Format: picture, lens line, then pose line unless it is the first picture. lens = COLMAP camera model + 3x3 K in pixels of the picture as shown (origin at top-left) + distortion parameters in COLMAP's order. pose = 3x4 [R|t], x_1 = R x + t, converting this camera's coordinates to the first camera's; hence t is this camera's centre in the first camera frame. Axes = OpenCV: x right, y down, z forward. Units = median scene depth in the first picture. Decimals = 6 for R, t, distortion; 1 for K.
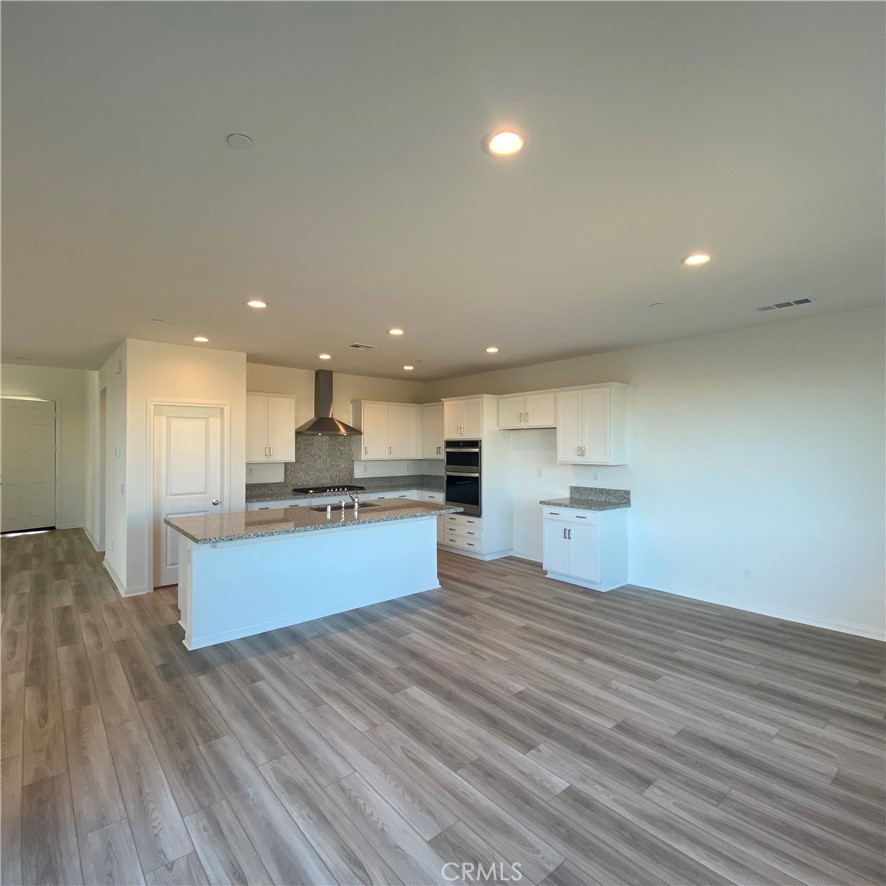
lens RADIAL K [[476.6, 0, 443.0], [0, 476.6, 443.0], [0, 0, 1]] dist [0.051644, -0.044053]
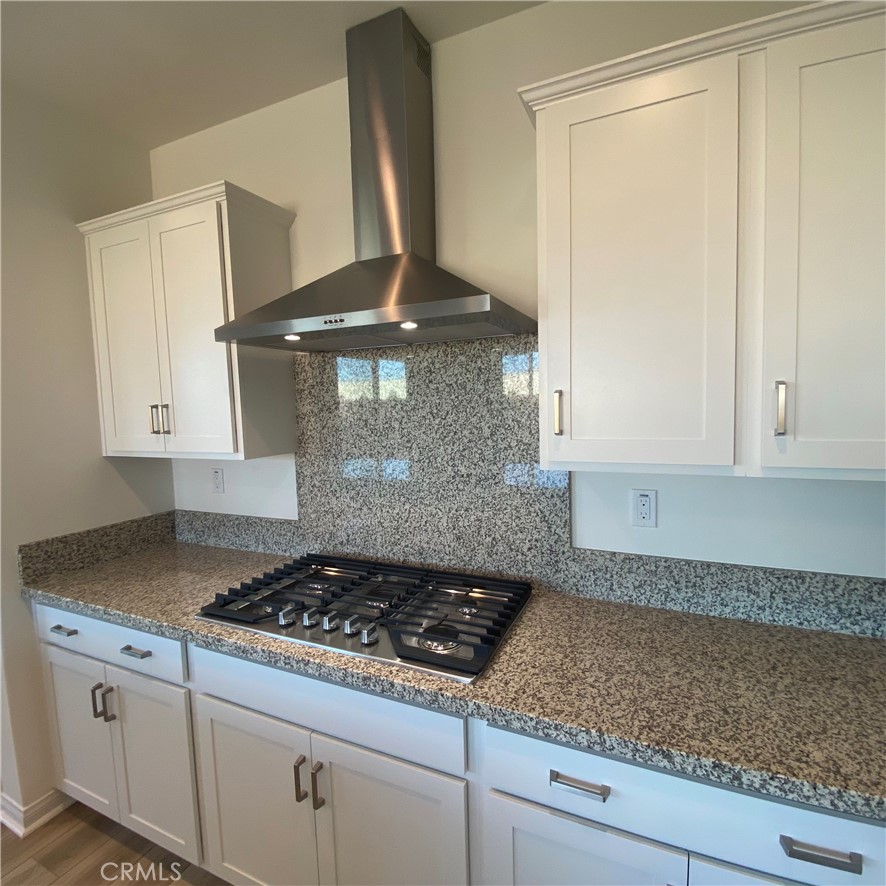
lens RADIAL K [[476.6, 0, 443.0], [0, 476.6, 443.0], [0, 0, 1]] dist [0.051644, -0.044053]
pose [[0.420448, 0.067863, -0.904775, -0.059987], [0.037326, 0.995061, 0.091980, 0.018306], [0.906548, -0.072445, 0.415839, 1.609257]]
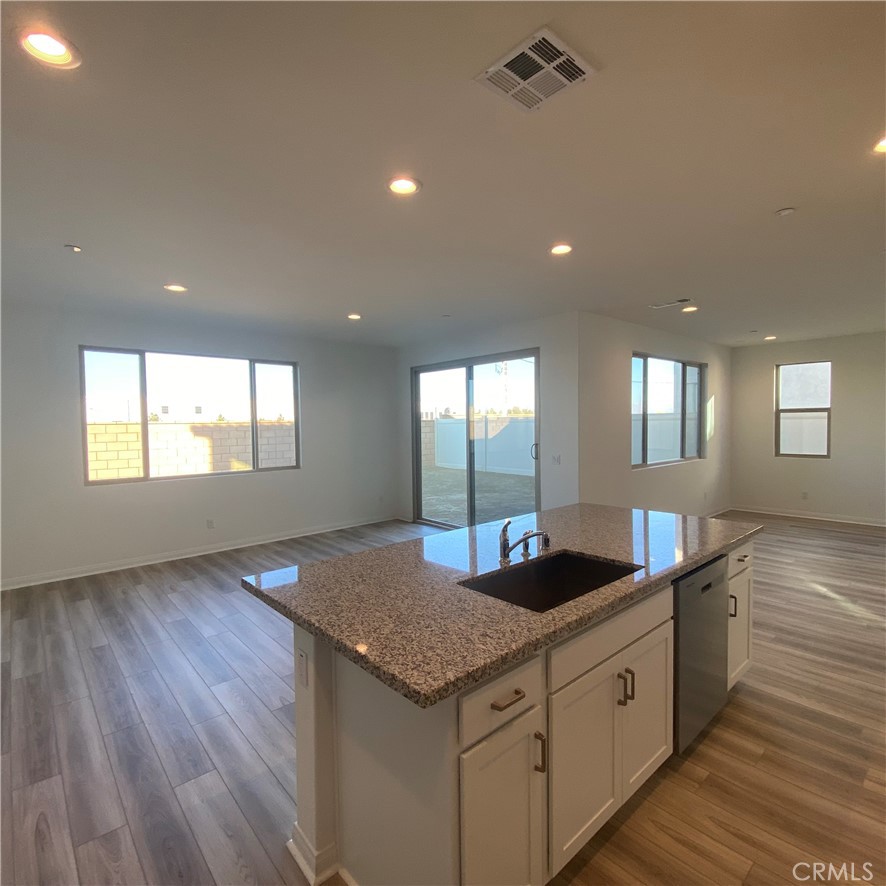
lens RADIAL K [[484.6, 0, 454.3], [0, 484.6, 430.5], [0, 0, 1]] dist [-0.002865, -0.011845]
pose [[-0.999218, 0.010885, -0.038009, -0.143798], [0.010367, 0.999851, 0.013795, 0.015849], [0.038153, 0.013390, -0.999182, 1.737668]]
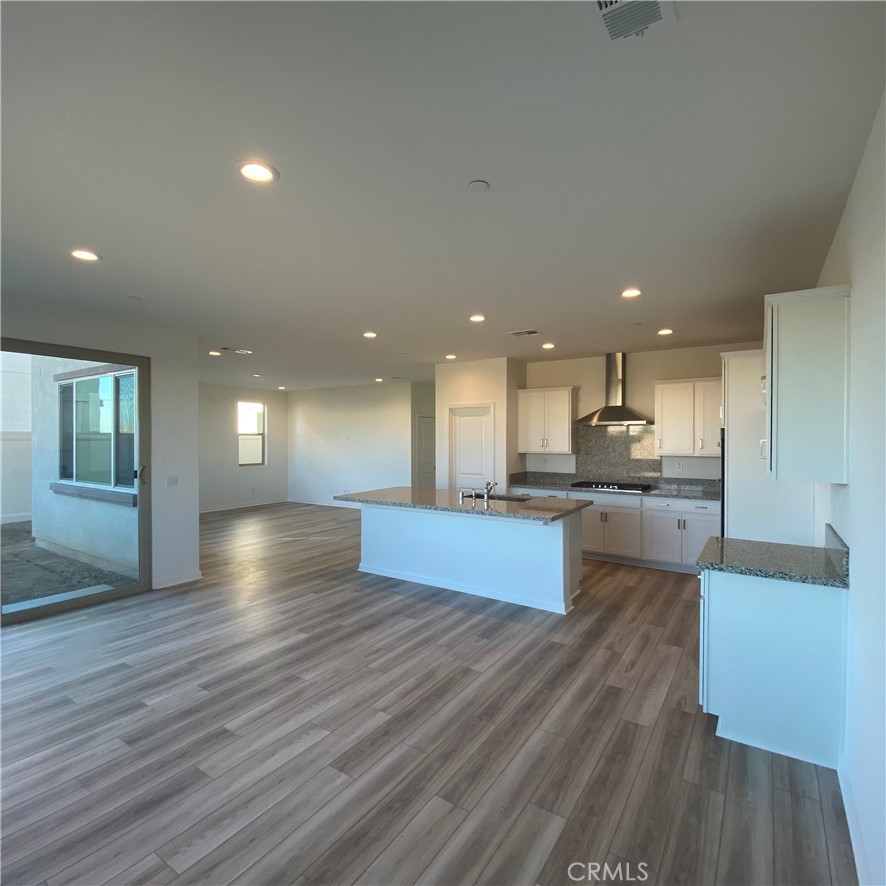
lens RADIAL K [[476.6, 0, 443.0], [0, 476.6, 443.0], [0, 0, 1]] dist [0.051644, -0.044053]
pose [[0.281119, 0.009732, -0.959624, 0.918441], [0.005867, 0.999912, 0.011860, 0.006452], [0.959655, -0.008964, 0.281037, 0.758532]]
